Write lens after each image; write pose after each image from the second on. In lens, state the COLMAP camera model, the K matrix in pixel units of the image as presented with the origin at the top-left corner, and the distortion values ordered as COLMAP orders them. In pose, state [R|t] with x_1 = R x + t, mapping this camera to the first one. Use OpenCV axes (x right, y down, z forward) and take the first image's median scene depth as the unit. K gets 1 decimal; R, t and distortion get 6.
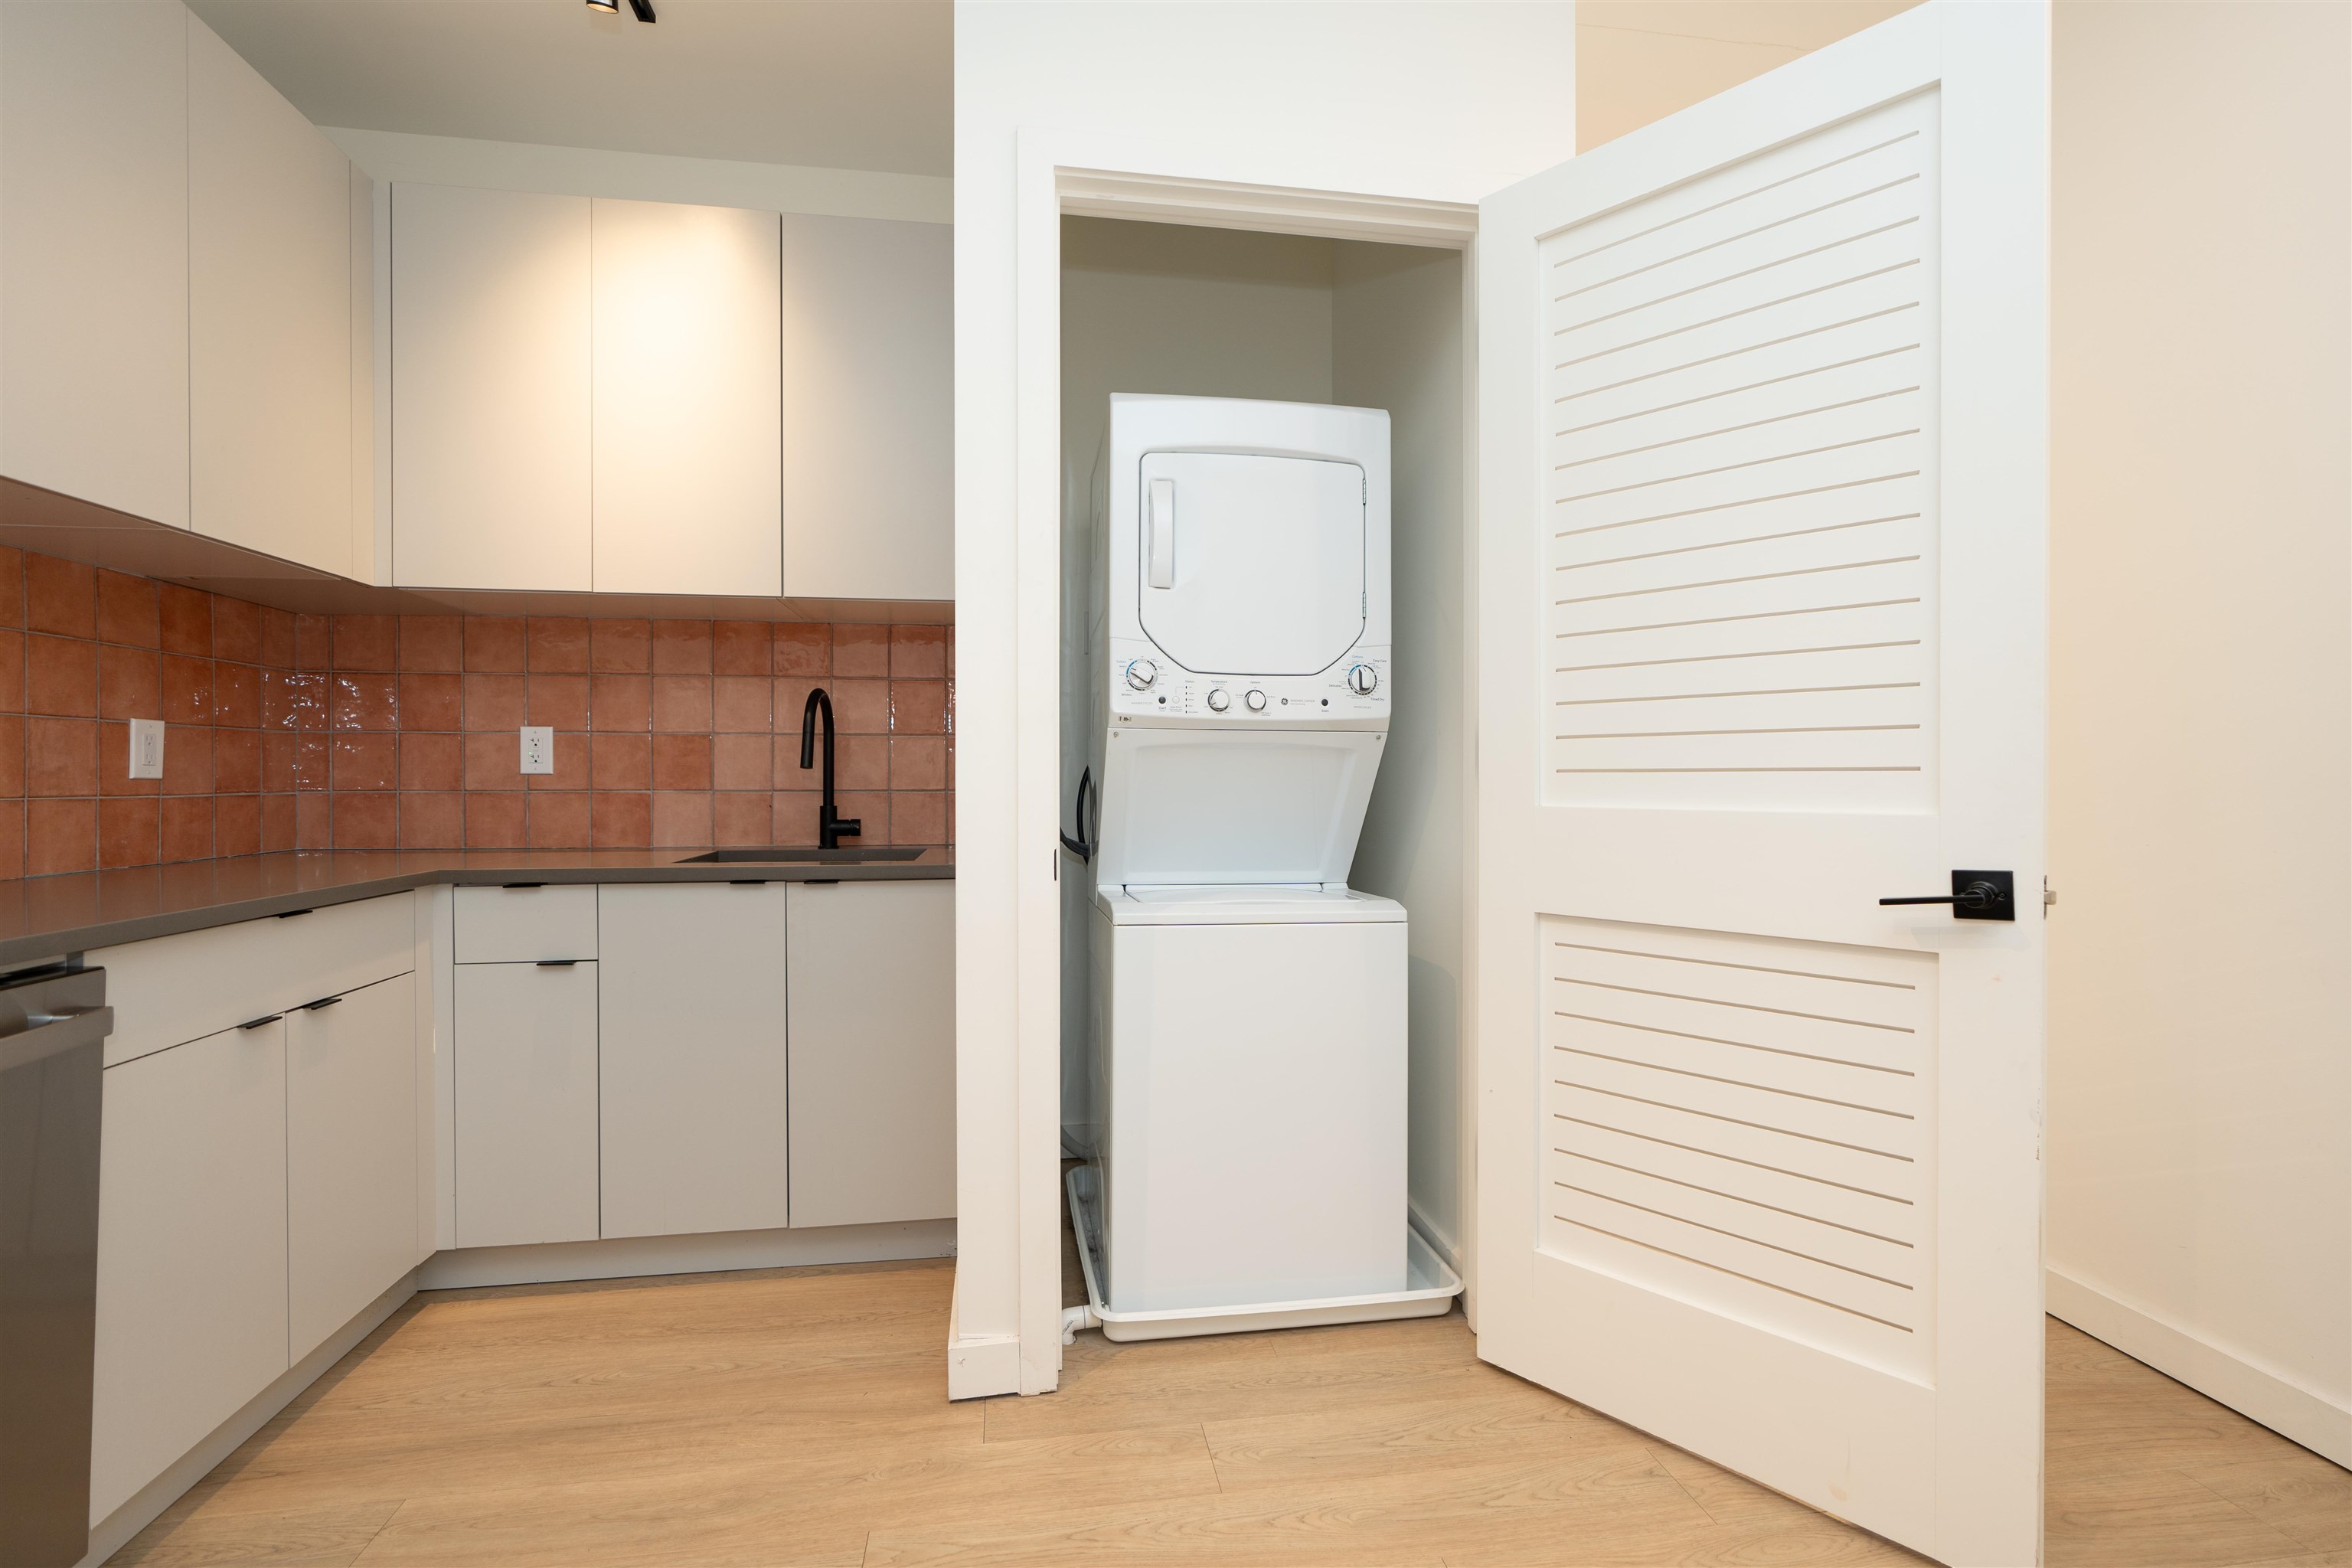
lens RADIAL K [[1055.4, 0, 1180.3], [0, 1055.4, 782.9], [0, 0, 1]] dist [-0.004925, 0.001042]
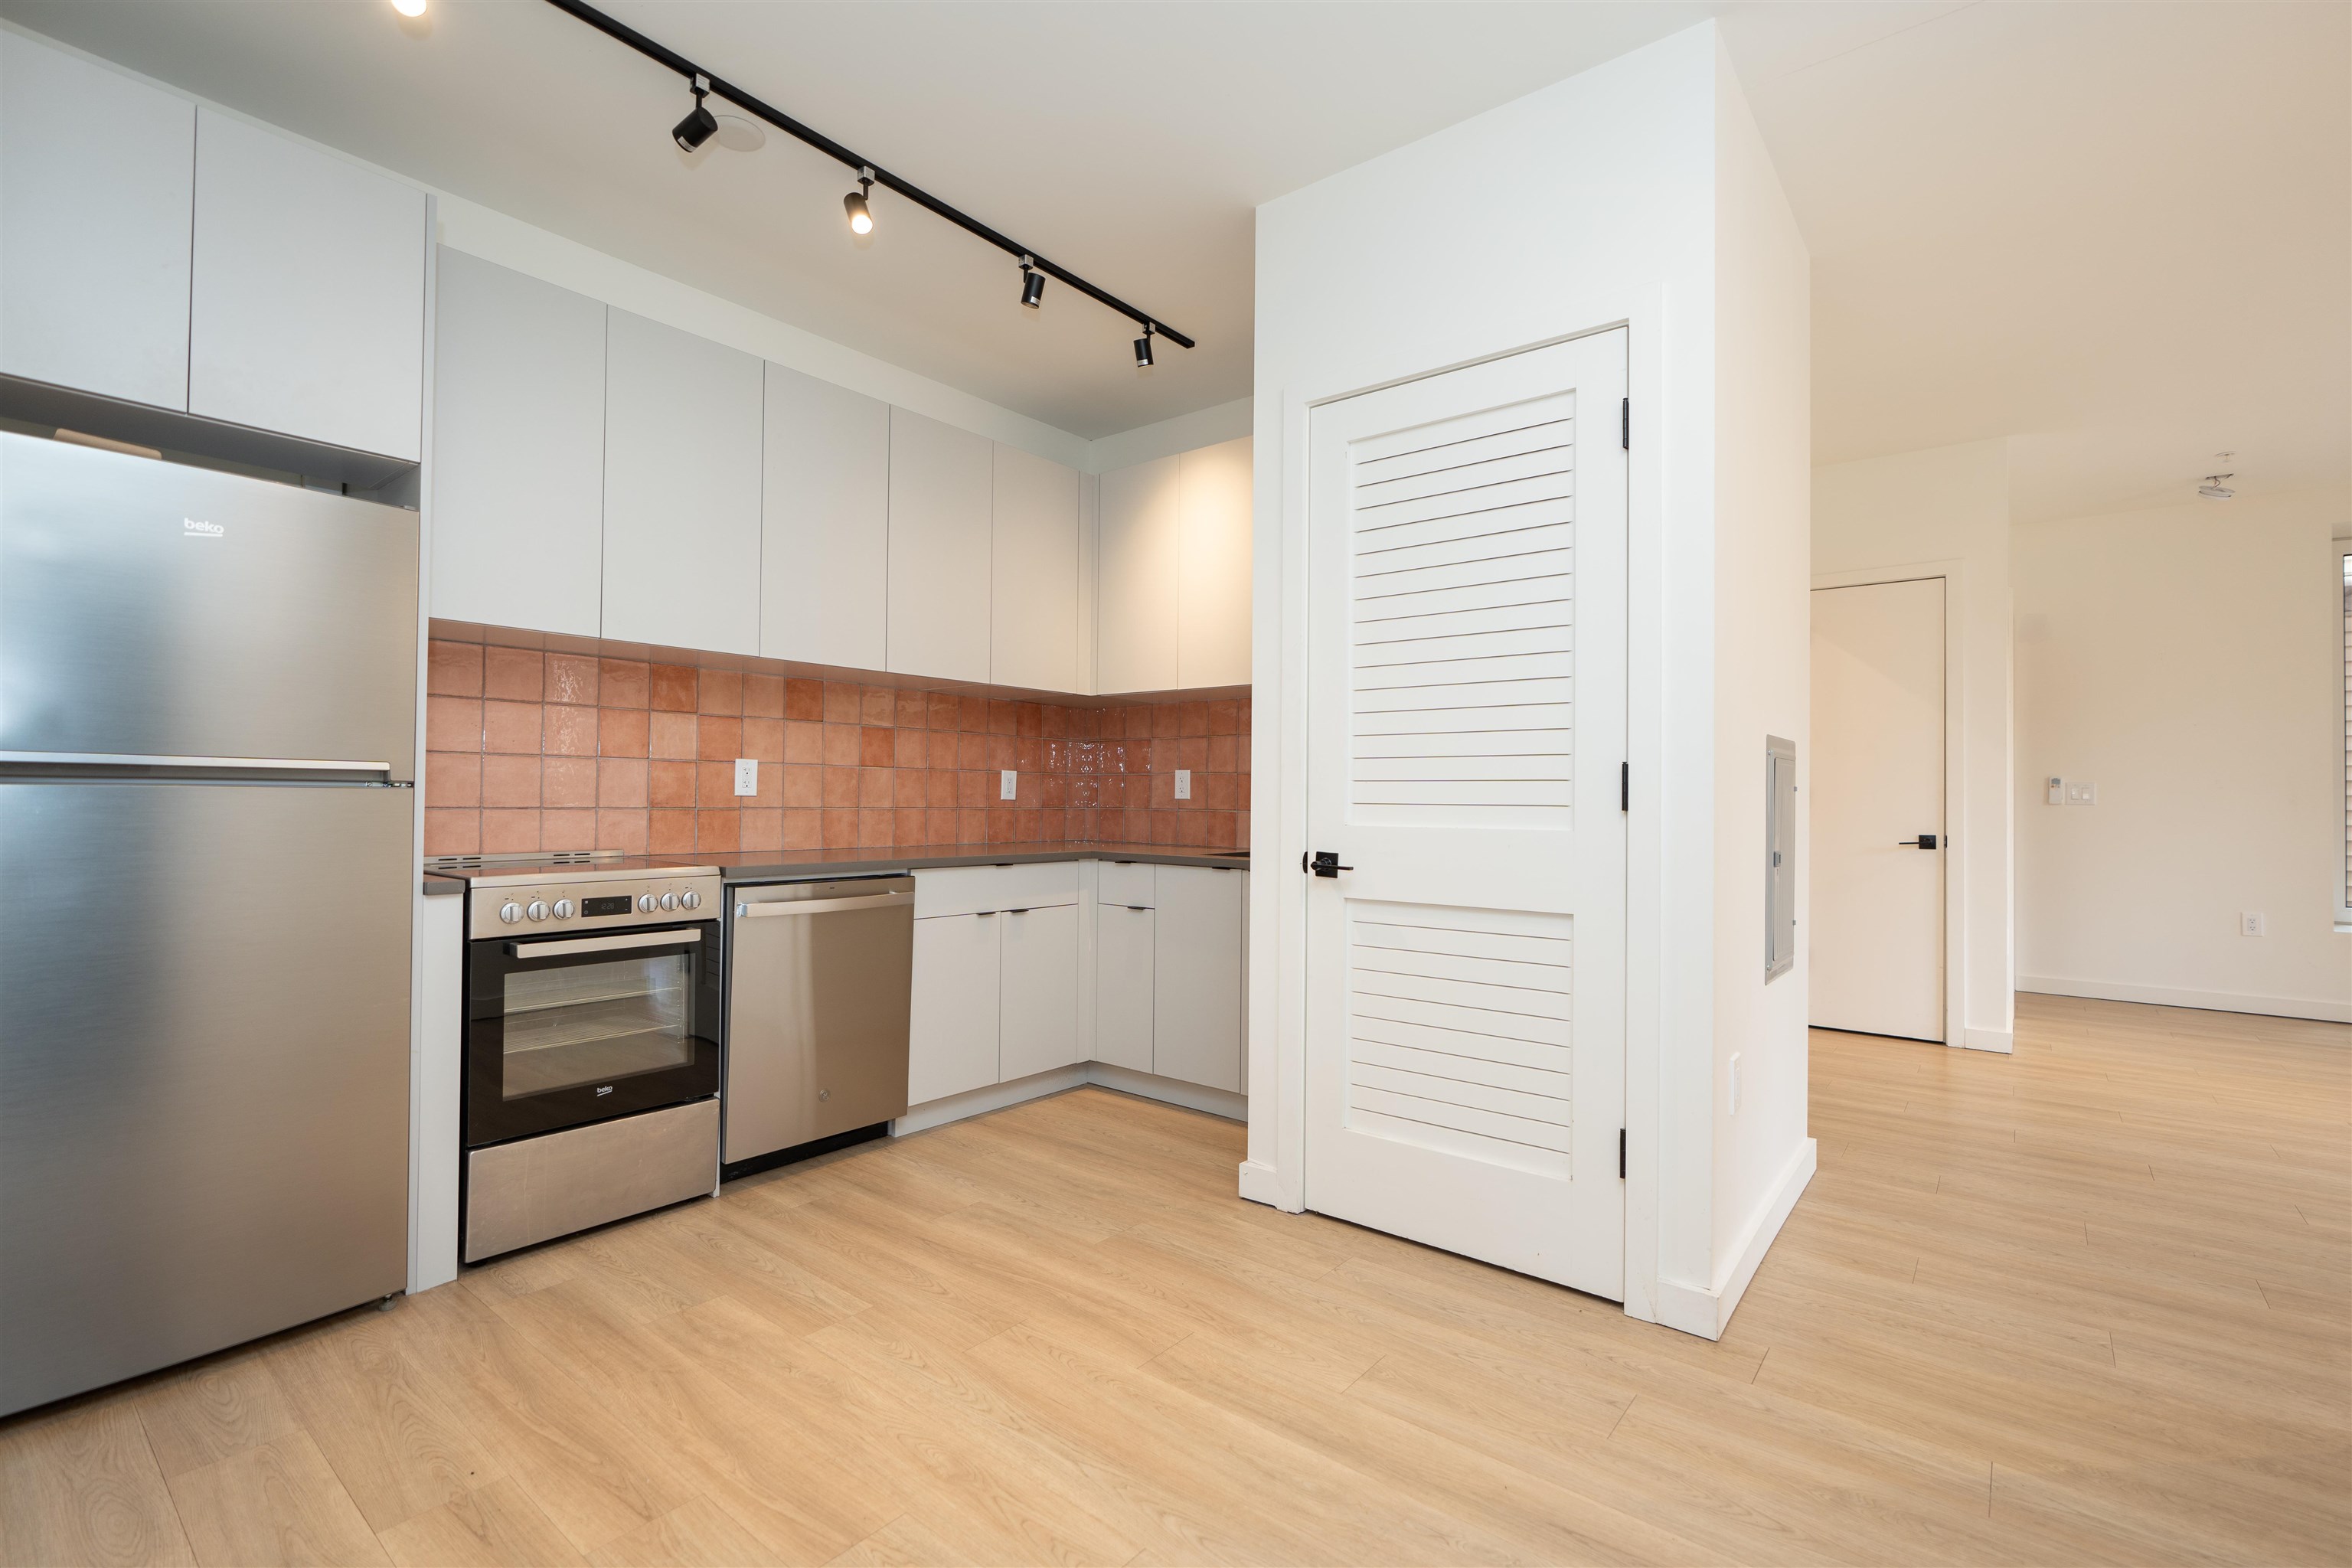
lens RADIAL K [[1055.4, 0, 1180.3], [0, 1055.4, 782.9], [0, 0, 1]] dist [-0.004925, 0.001042]
pose [[0.672188, -0.002819, -0.740375, 0.744493], [-0.016315, 0.999694, -0.018618, -0.003852], [0.740200, 0.024594, 0.671936, -0.121748]]
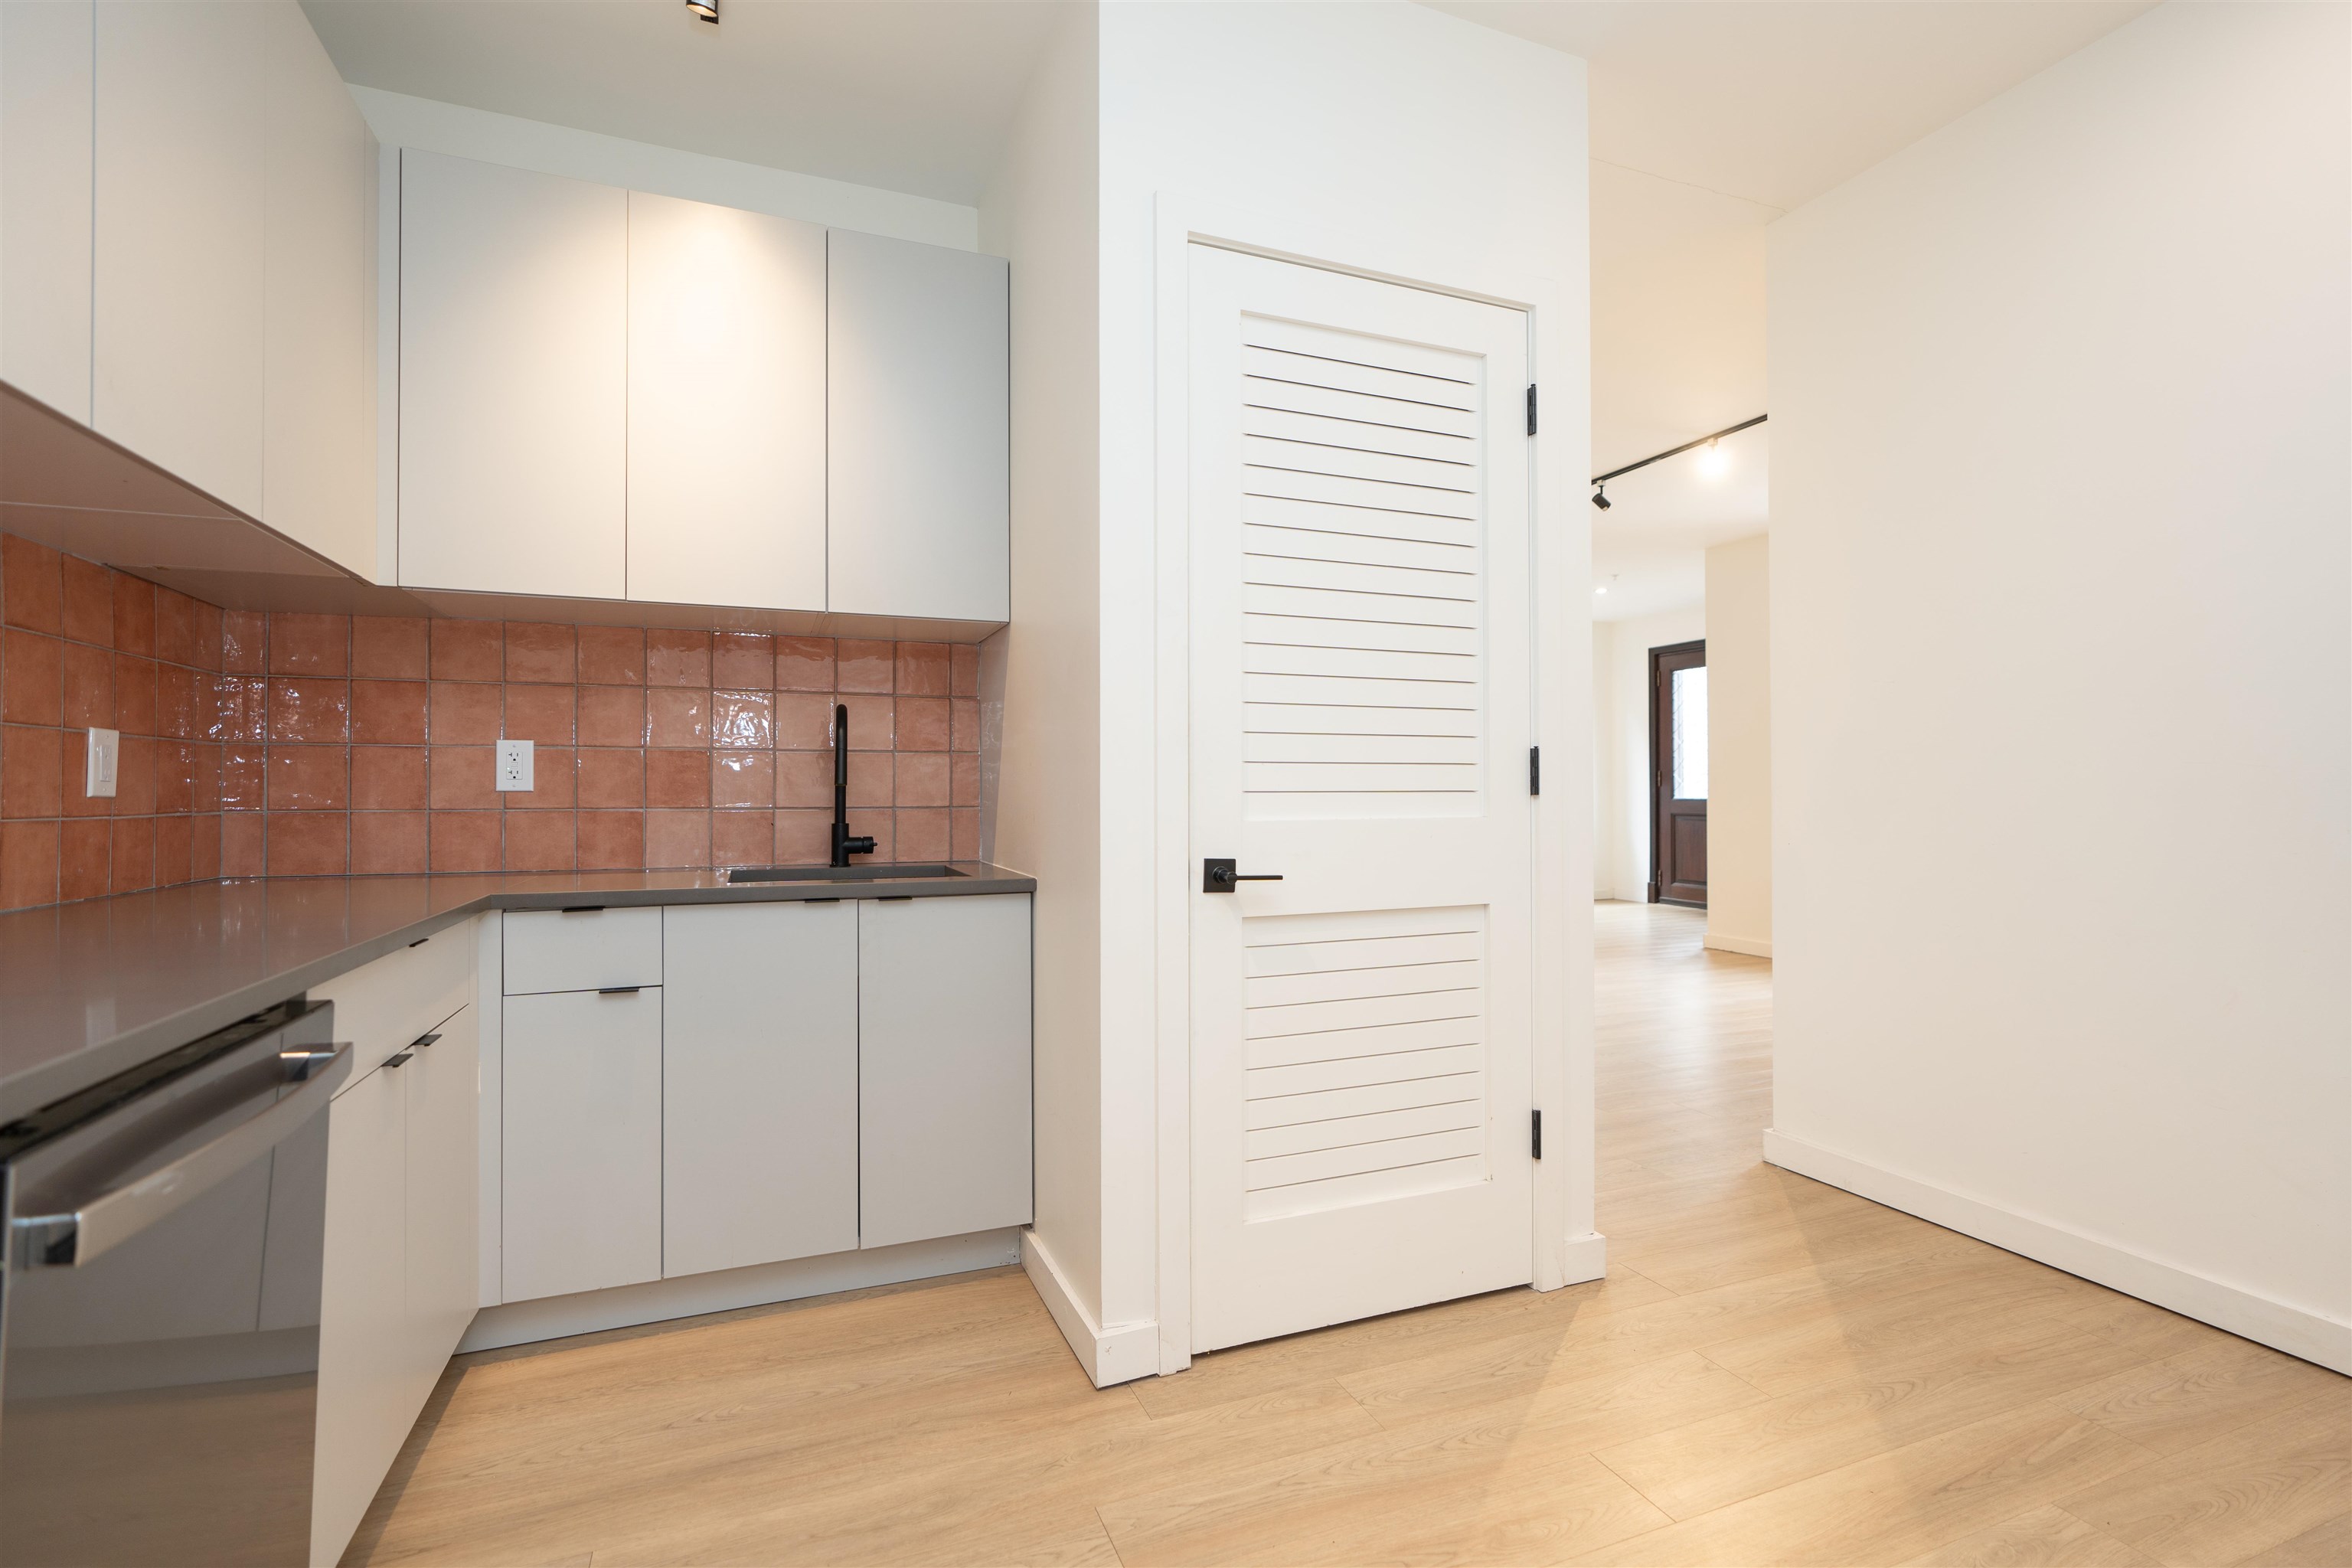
lens RADIAL K [[1055.4, 0, 1180.3], [0, 1055.4, 782.9], [0, 0, 1]] dist [-0.004925, 0.001042]
pose [[0.975151, 0.000899, 0.221538, -0.308162], [0.002810, 0.999861, -0.016425, 0.001285], [-0.221522, 0.016639, 0.975013, -0.041972]]
